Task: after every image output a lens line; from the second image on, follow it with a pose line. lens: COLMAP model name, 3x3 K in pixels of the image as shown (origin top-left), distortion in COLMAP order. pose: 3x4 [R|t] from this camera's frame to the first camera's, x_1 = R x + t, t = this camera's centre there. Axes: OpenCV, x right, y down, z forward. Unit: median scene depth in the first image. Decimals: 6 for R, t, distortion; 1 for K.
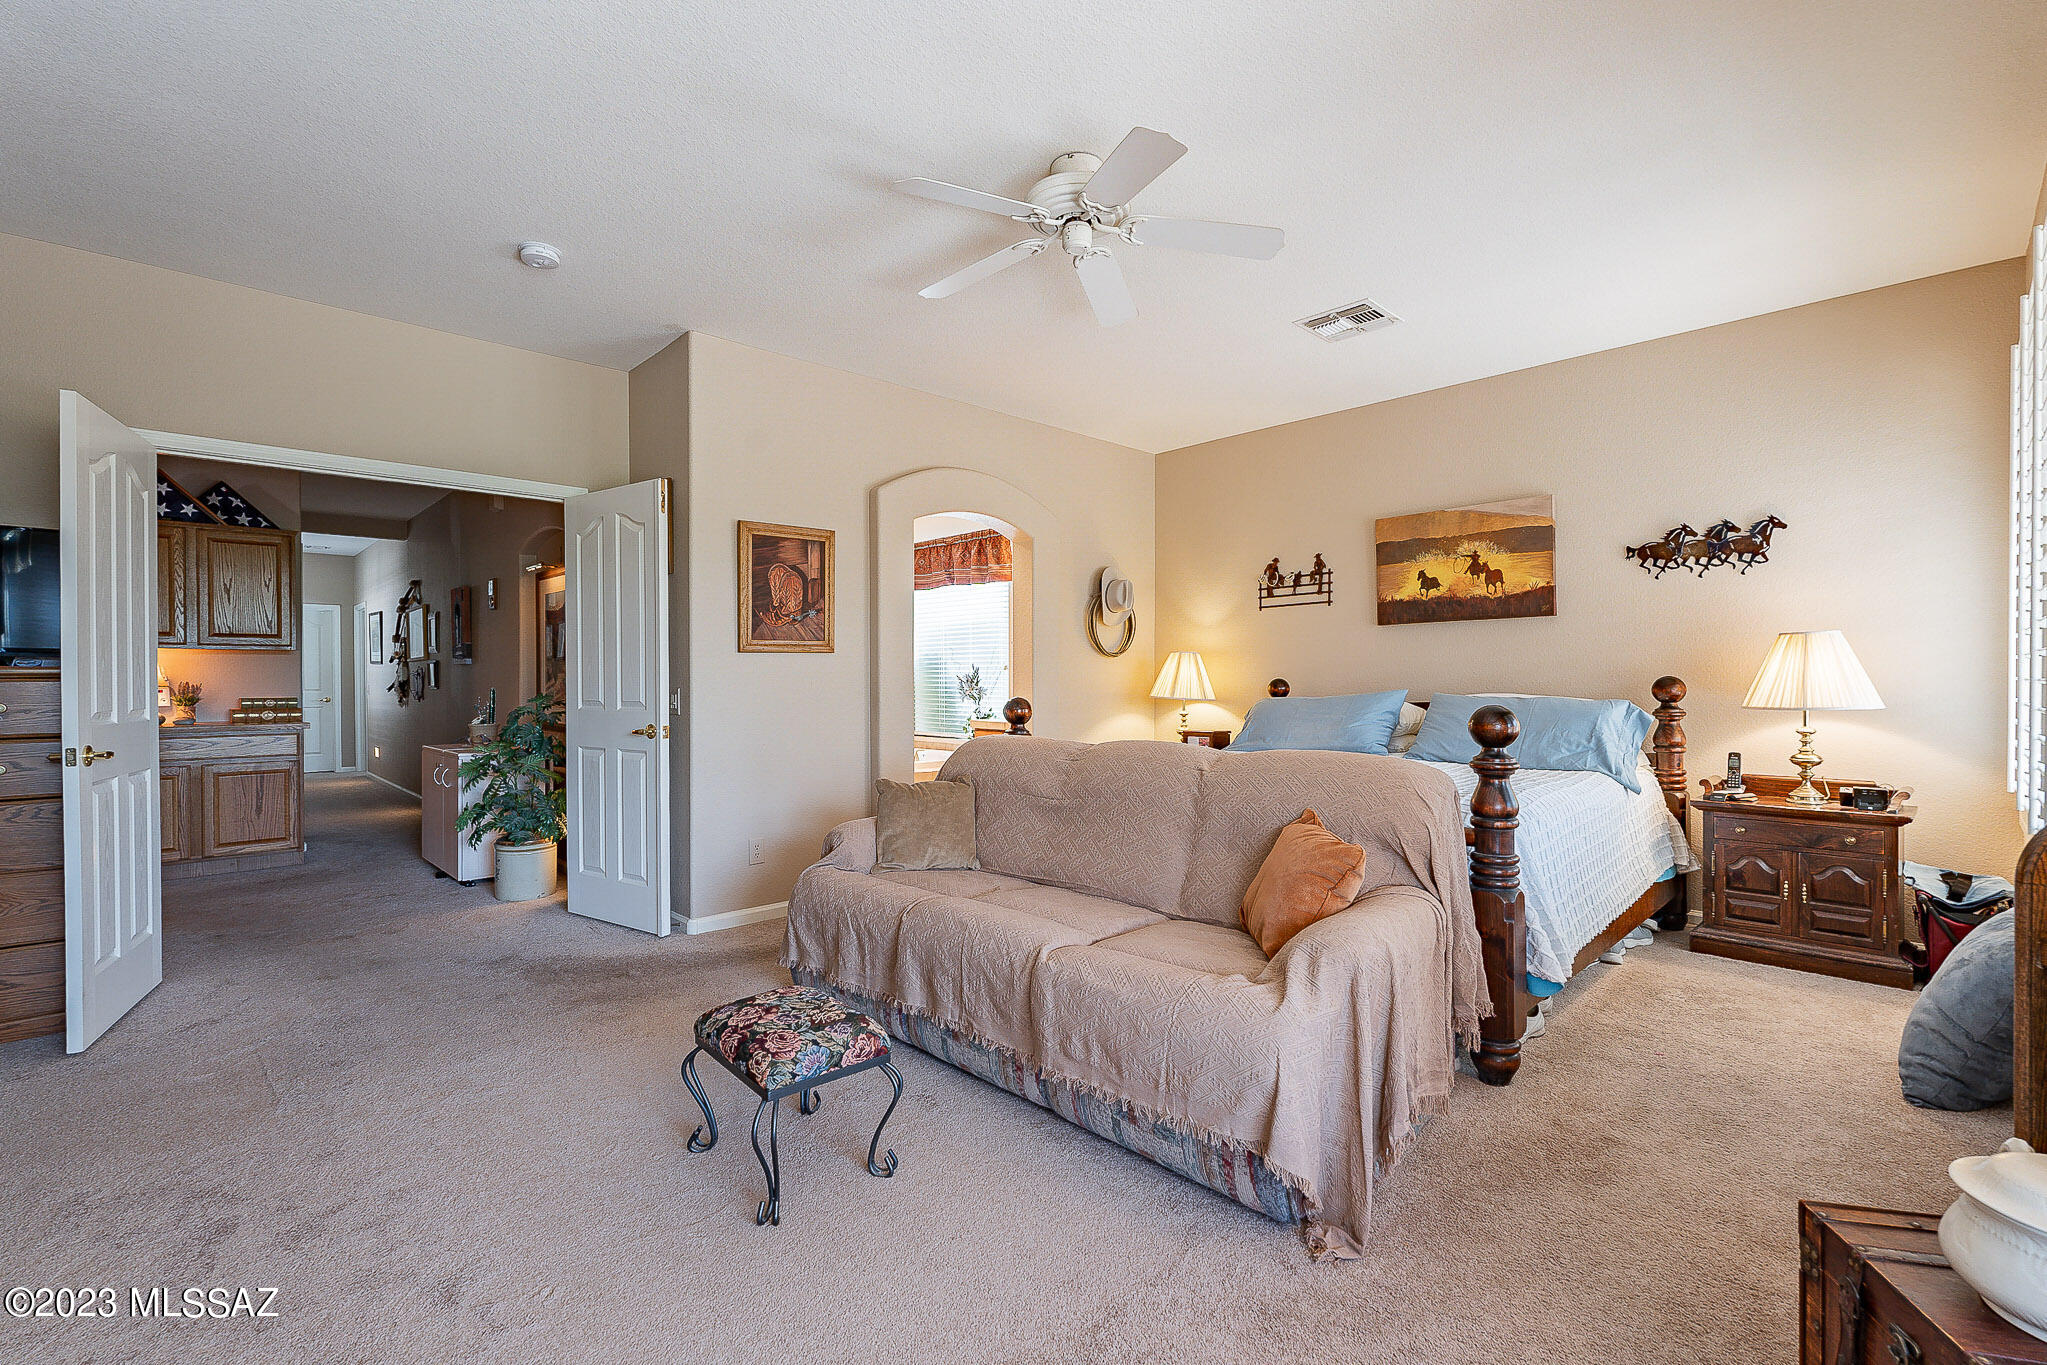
lens RADIAL K [[898.9, 0, 1020.5], [0, 898.9, 678.6], [0, 0, 1]] dist [-0.004614, 0.000859]
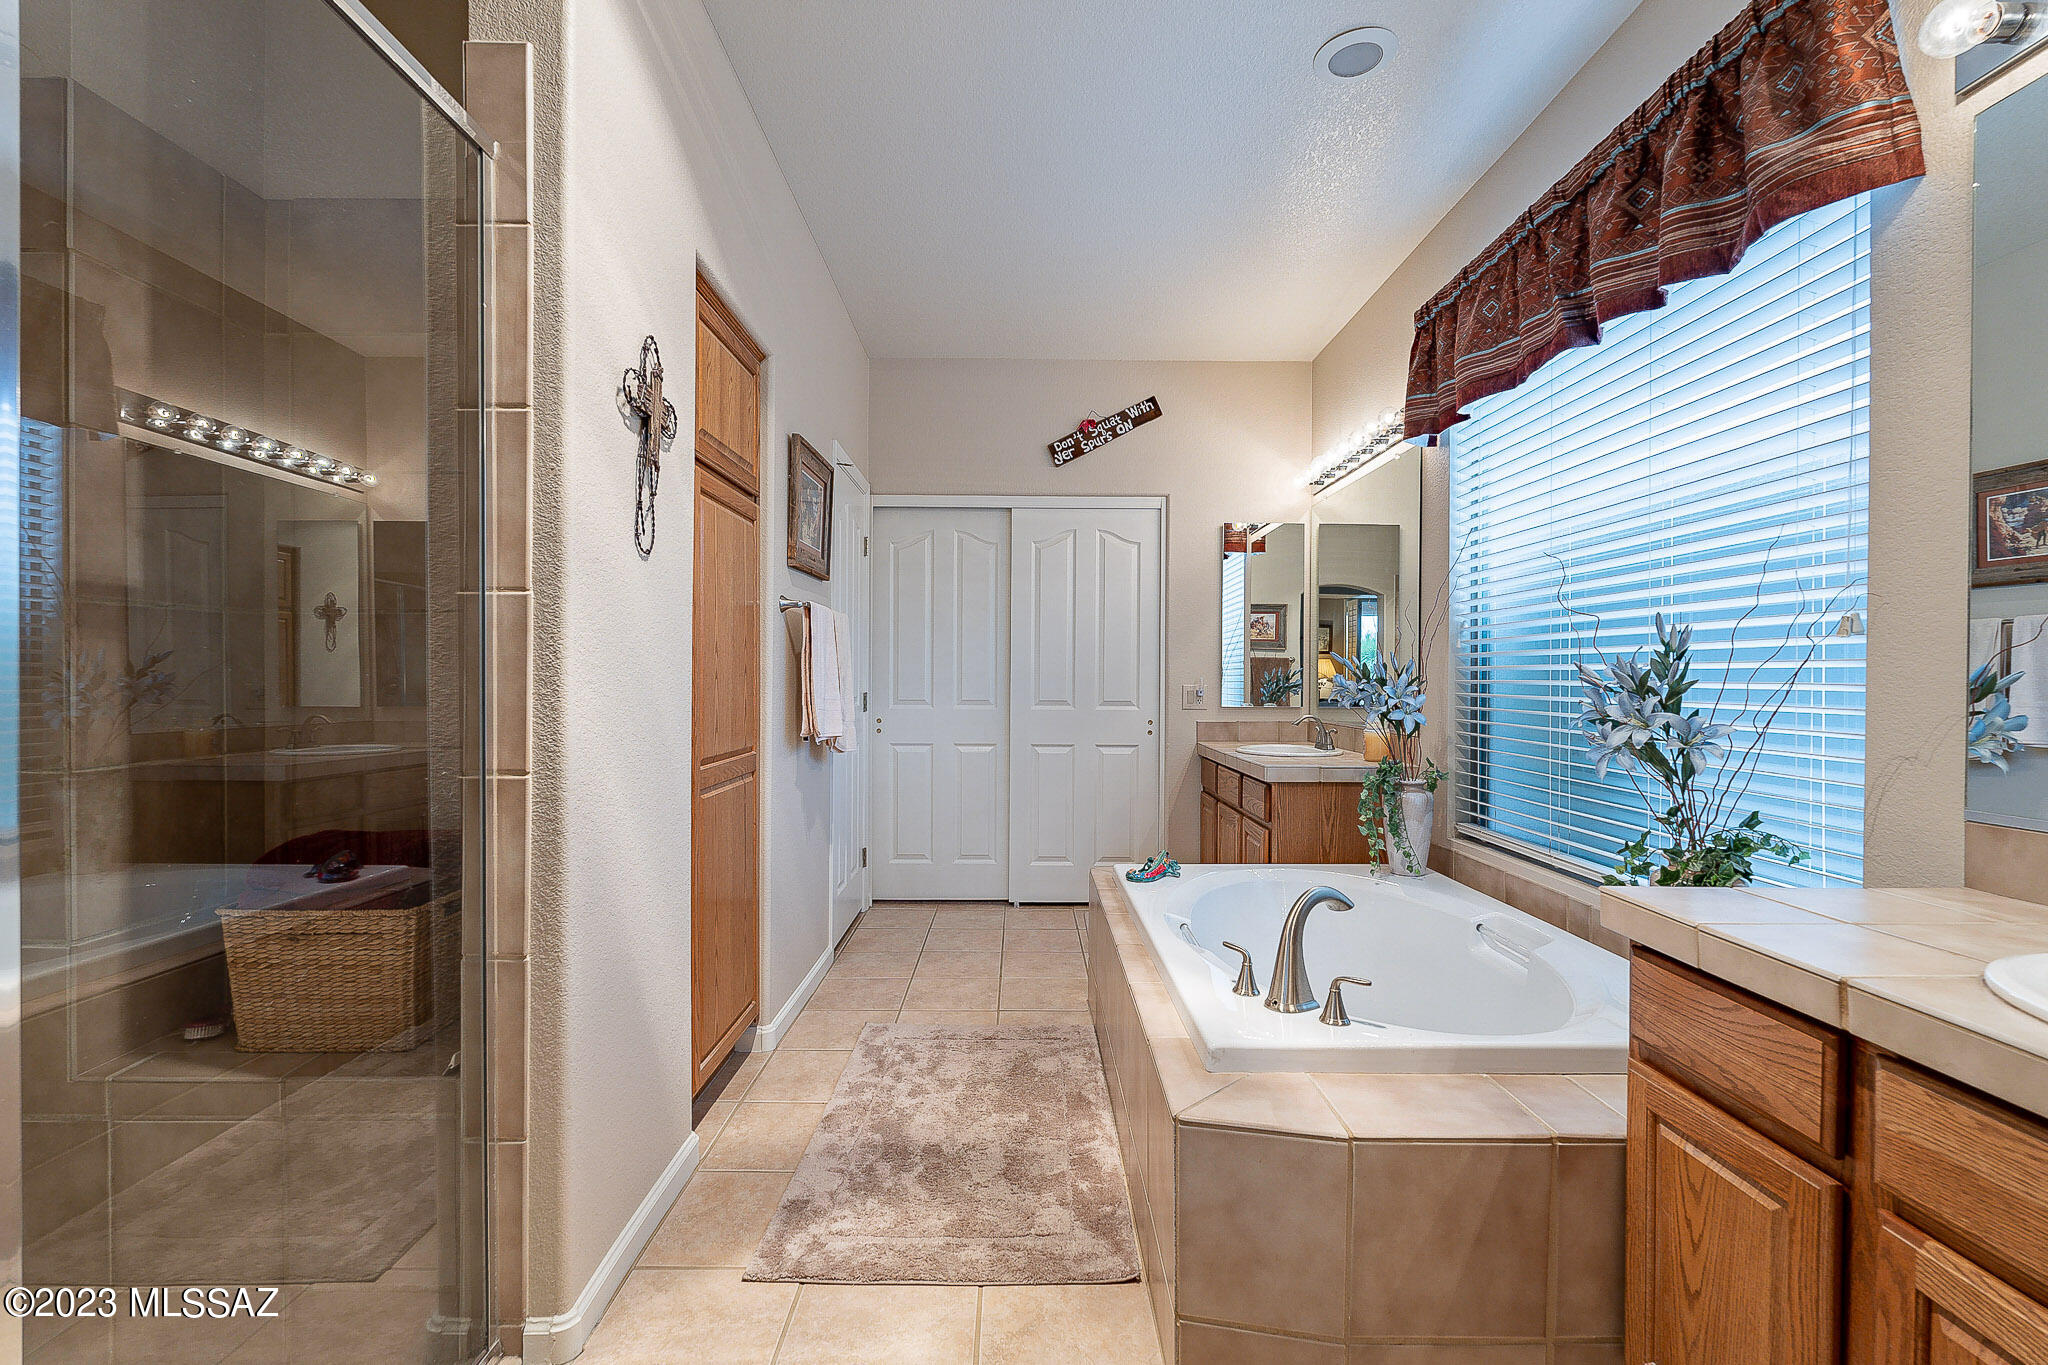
lens RADIAL K [[899.3, 0, 1022.6], [0, 899.3, 685.7], [0, 0, 1]] dist [-0.004614, 0.000859]
pose [[0.732887, 0.006810, -0.680316, -0.015982], [-0.007482, 0.999970, 0.001950, 0.003548], [0.680309, 0.003661, 0.732916, 0.714934]]
